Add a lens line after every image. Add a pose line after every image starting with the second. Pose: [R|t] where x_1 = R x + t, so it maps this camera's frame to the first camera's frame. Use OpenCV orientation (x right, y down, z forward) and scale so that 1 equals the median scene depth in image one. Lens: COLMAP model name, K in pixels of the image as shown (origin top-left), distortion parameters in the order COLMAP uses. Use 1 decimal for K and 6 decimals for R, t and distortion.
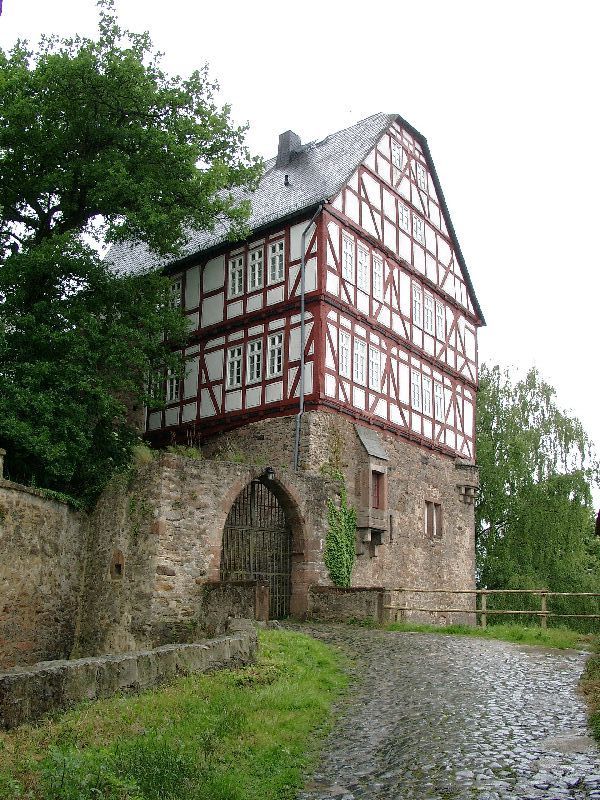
lens RADIAL K [[858.4, 0, 298.7], [0, 858.4, 401.0], [0, 0, 1]] dist [-0.072272, 0.000000]
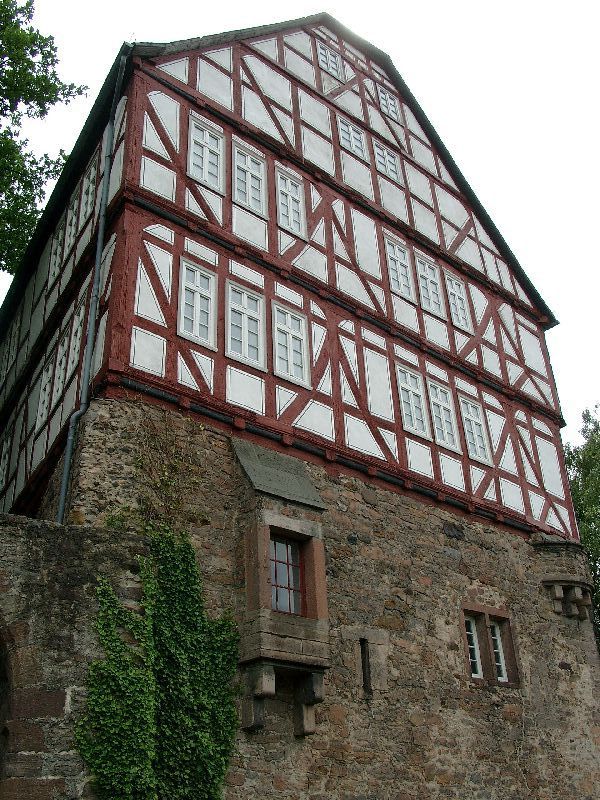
lens RADIAL K [[794.9, 0, 303.3], [0, 794.9, 404.7], [0, 0, 1]] dist [-0.094163, 0.000000]
pose [[0.965968, -0.179967, -0.185791, 0.164283], [0.123663, 0.952183, -0.279383, 0.119525], [0.227187, 0.246899, 0.942033, 0.531735]]
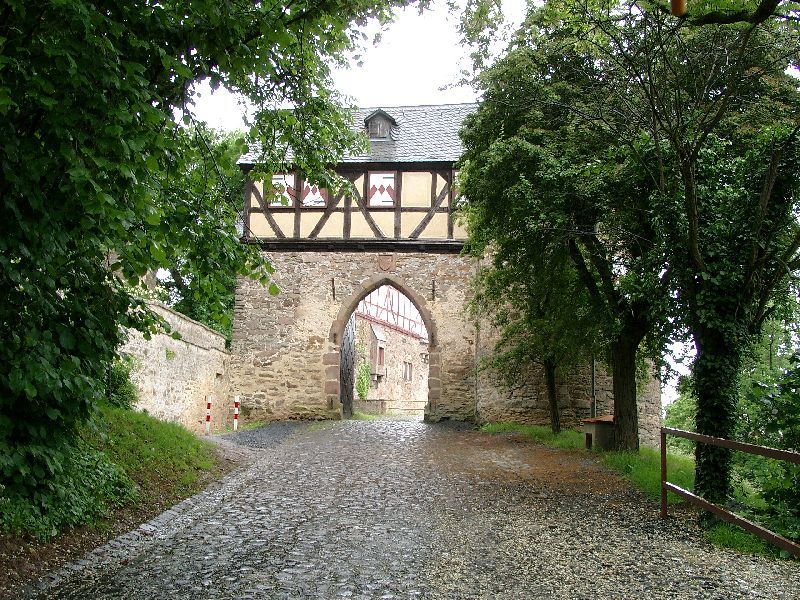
lens RADIAL K [[794.9, 0, 399.8], [0, 794.9, 300.0], [0, 0, 1]] dist [-0.094163, 0.000000]
pose [[0.990302, 0.036943, 0.133929, -0.110285], [-0.043394, 0.998018, 0.045576, -0.106976], [-0.131979, -0.050946, 0.989942, -0.796611]]
